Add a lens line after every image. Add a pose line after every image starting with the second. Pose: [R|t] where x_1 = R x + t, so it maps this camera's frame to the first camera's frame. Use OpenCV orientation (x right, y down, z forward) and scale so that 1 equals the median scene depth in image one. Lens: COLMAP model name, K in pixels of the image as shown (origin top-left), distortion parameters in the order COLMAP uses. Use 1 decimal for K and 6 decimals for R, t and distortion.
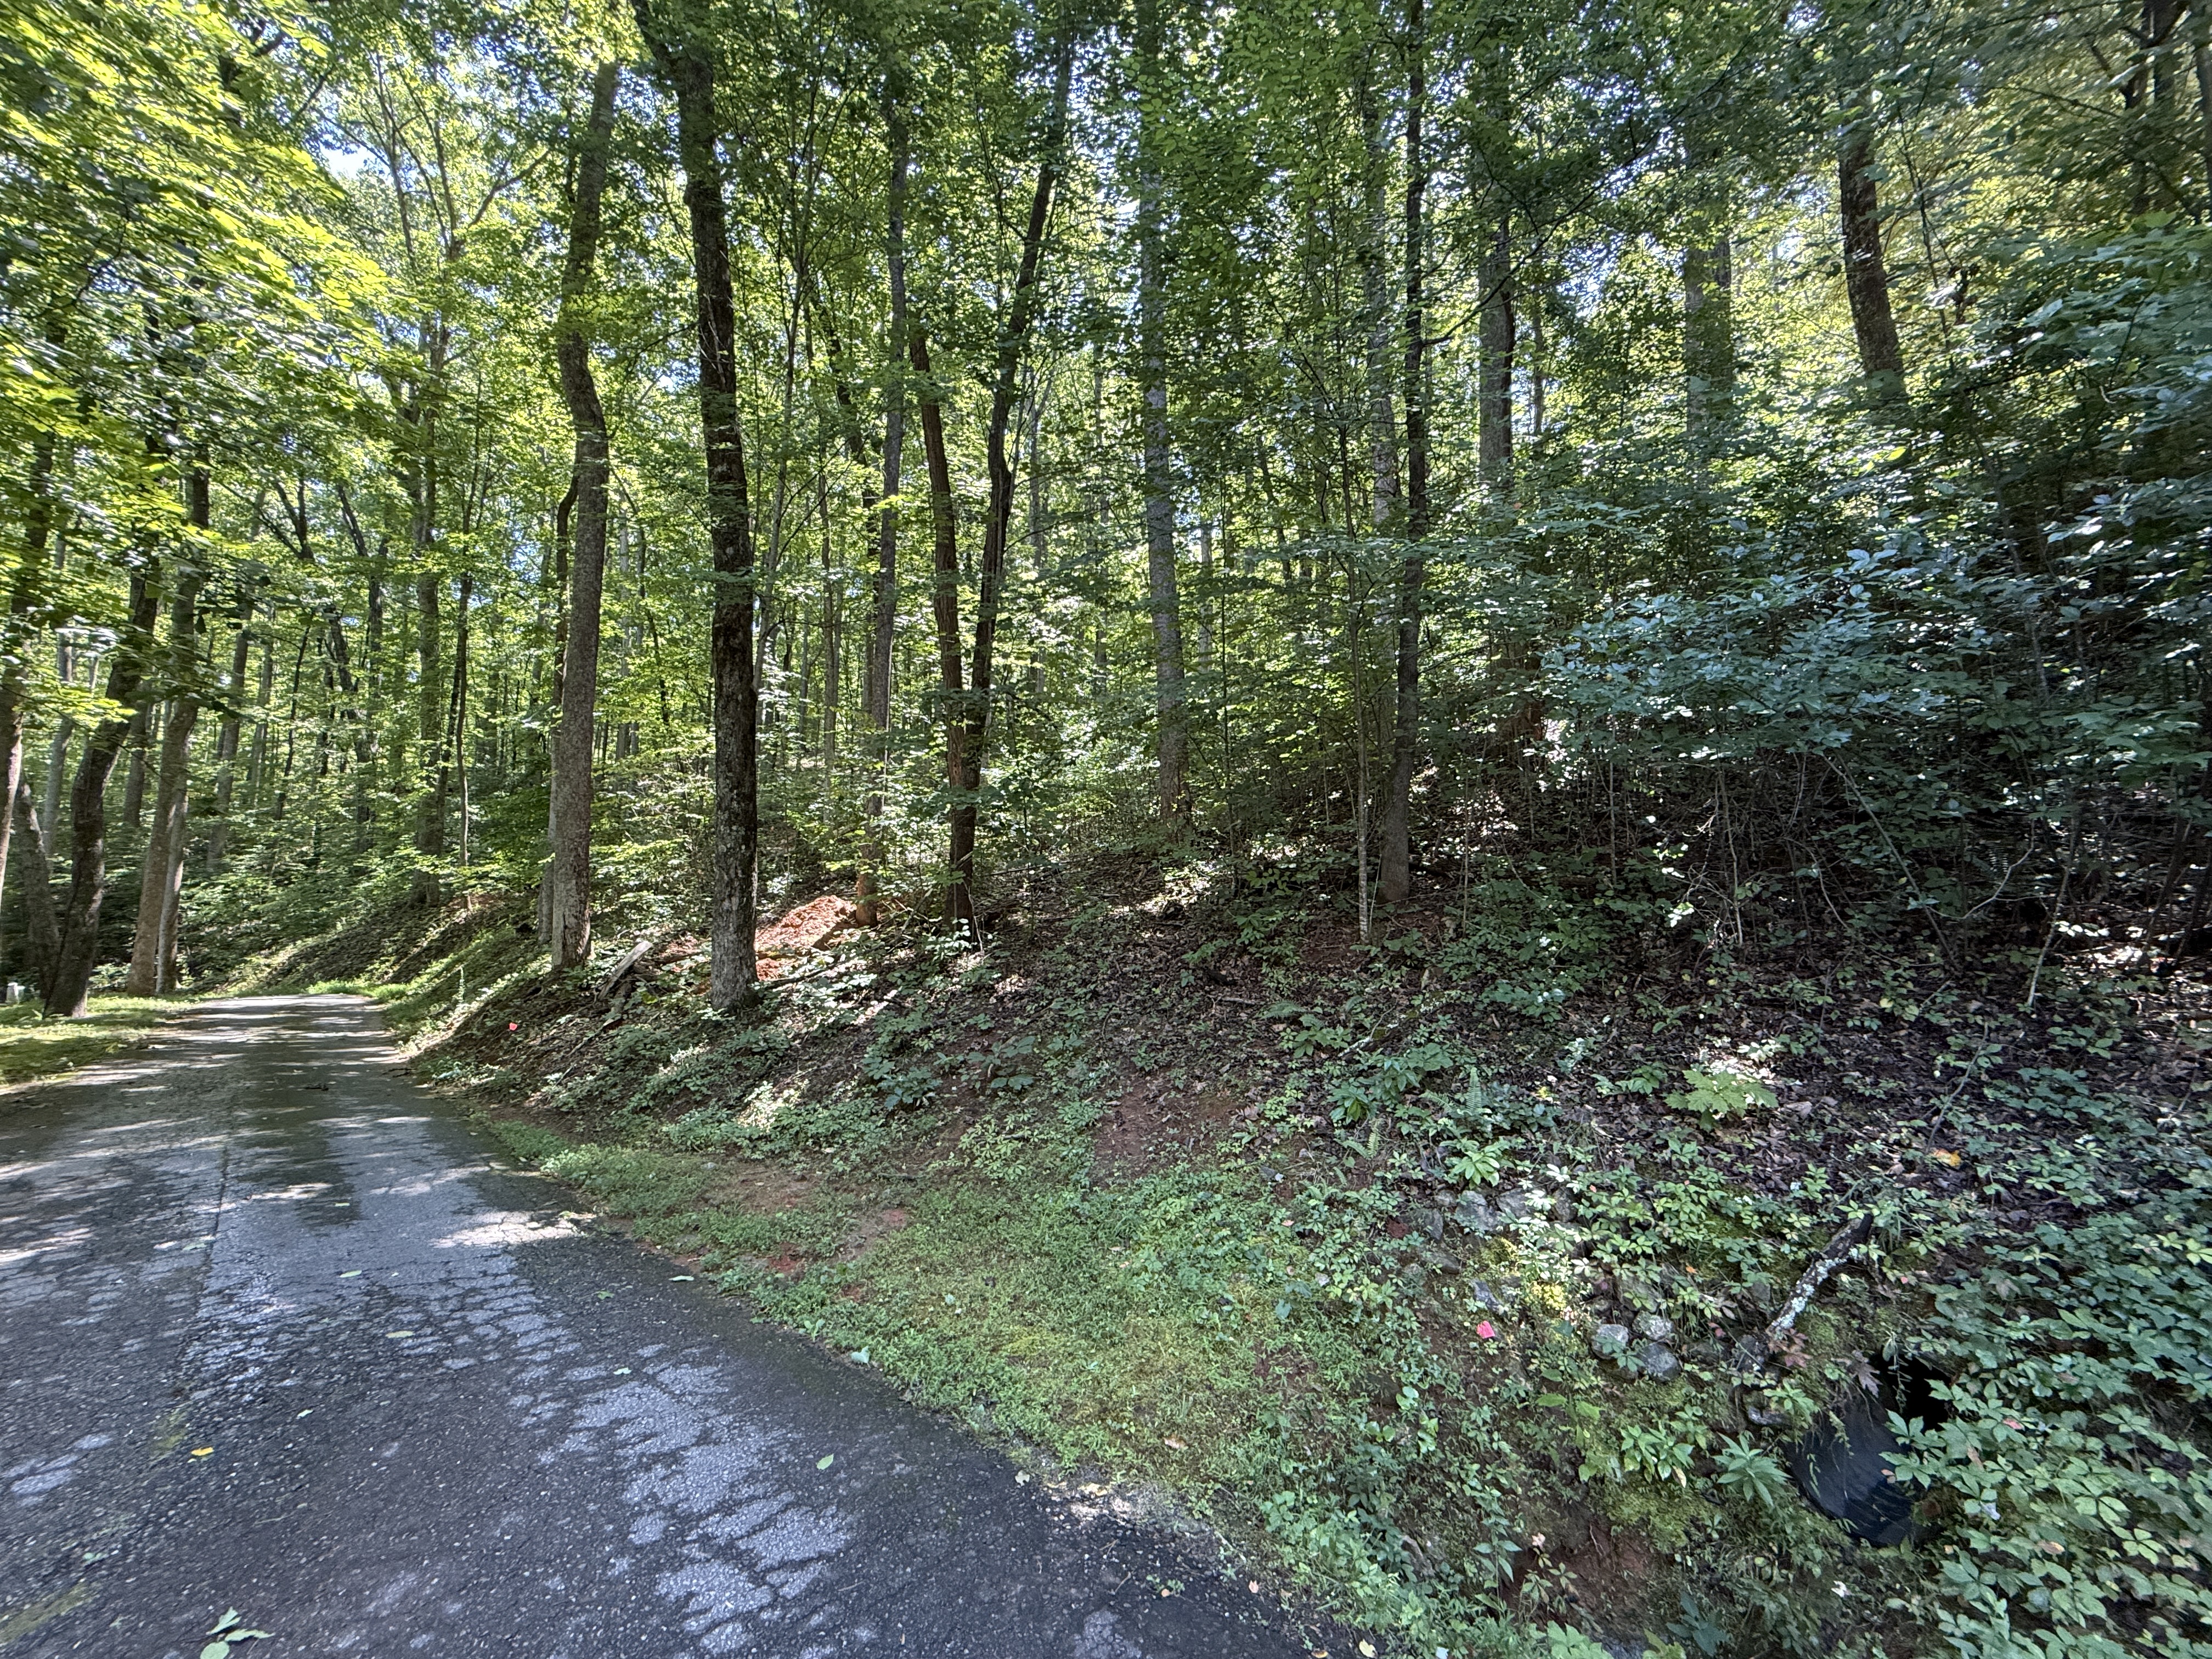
lens RADIAL K [[895.7, 0, 1106.0], [0, 895.7, 829.5], [0, 0, 1]] dist [-0.000384, -0.000022]
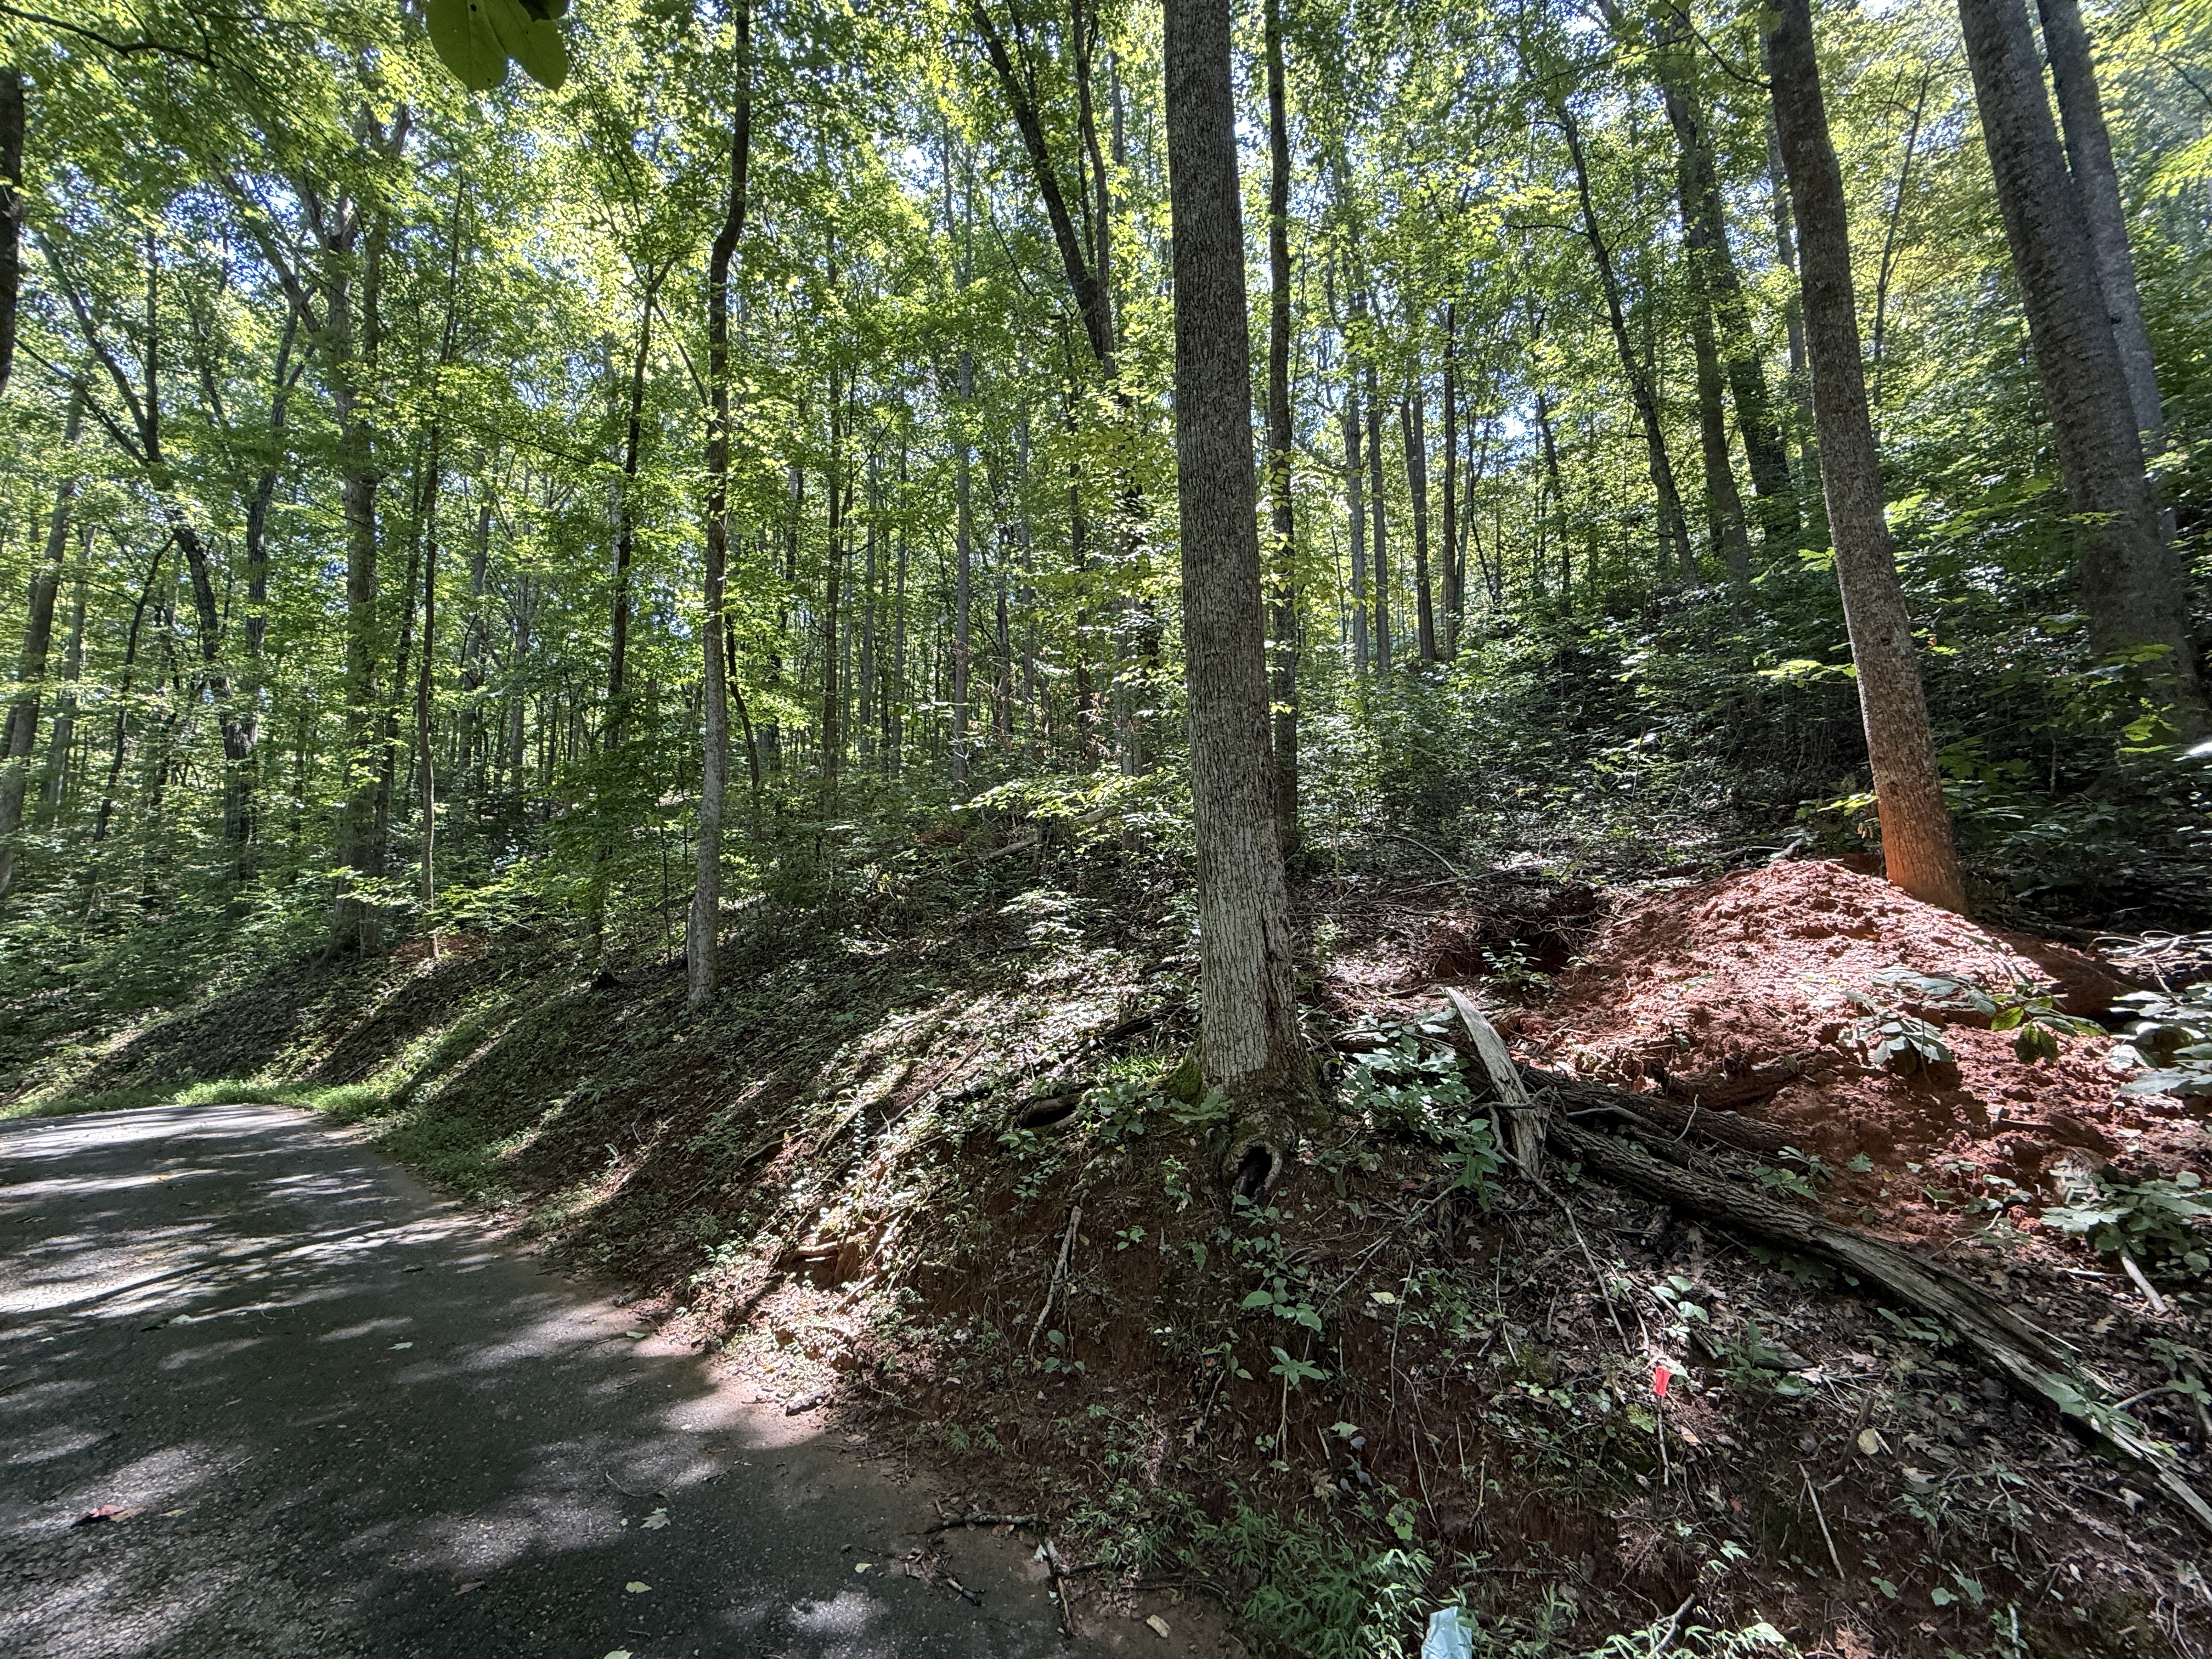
lens RADIAL K [[878.3, 0, 1106.0], [0, 878.3, 829.5], [0, 0, 1]] dist [0.000565, 0.000013]
pose [[0.992076, -0.017284, 0.124443, -0.296049], [0.022086, 0.999059, -0.037314, 0.028915], [-0.123681, 0.039767, 0.991525, 0.284539]]
